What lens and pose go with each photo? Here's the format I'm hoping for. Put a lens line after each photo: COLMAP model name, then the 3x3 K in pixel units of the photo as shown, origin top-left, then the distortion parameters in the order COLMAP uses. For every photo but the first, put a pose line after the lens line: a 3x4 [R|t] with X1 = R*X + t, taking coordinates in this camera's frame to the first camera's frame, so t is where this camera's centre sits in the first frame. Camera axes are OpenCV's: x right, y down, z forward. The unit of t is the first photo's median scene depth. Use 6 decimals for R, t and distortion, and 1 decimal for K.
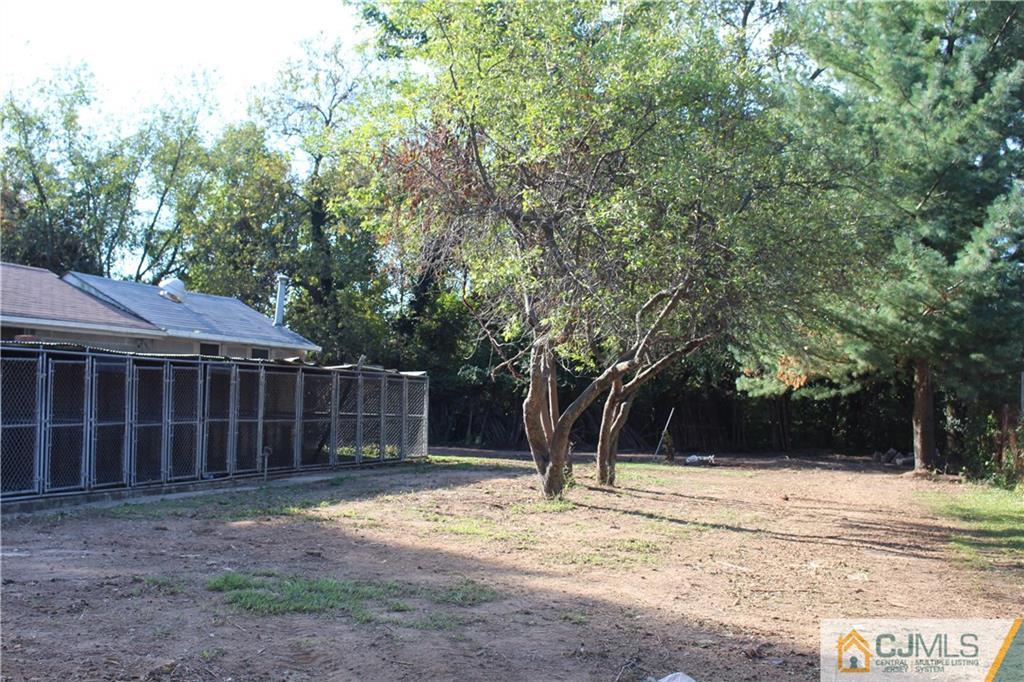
lens RADIAL K [[1316.3, 0, 512.0], [0, 1316.3, 341.0], [0, 0, 1]] dist [0.006525, 0.012856]
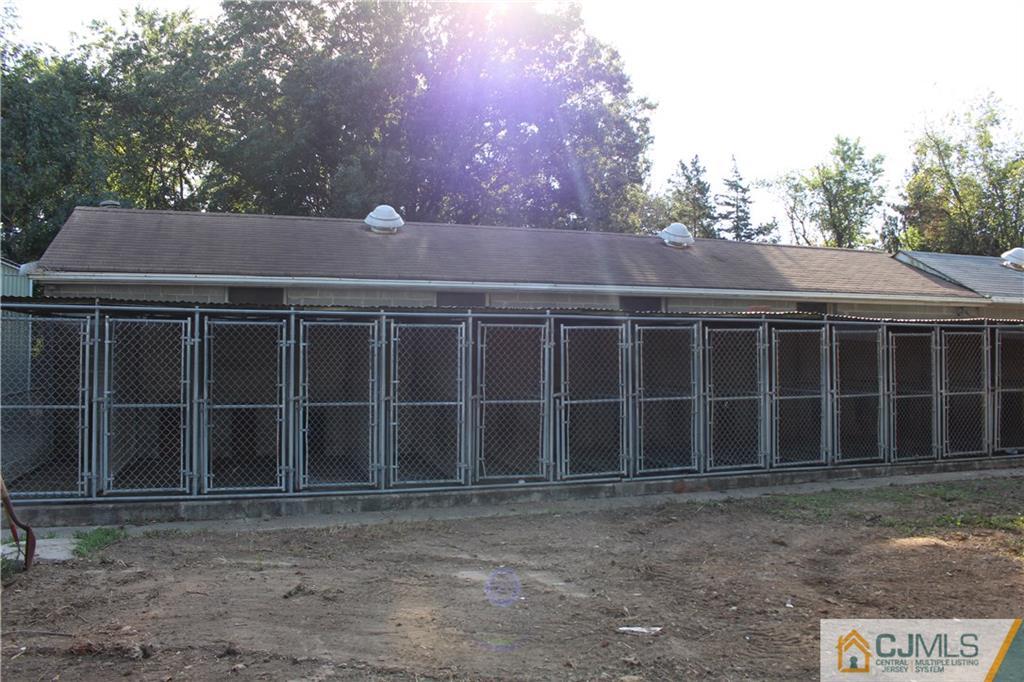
lens RADIAL K [[835.3, 0, 512.0], [0, 835.3, 341.0], [0, 0, 1]] dist [-0.158074, 0.131756]
pose [[0.585789, -0.032872, -0.809797, 0.020616], [0.045590, 0.998932, -0.007570, 0.016279], [0.809180, -0.032485, 0.586662, 0.435928]]
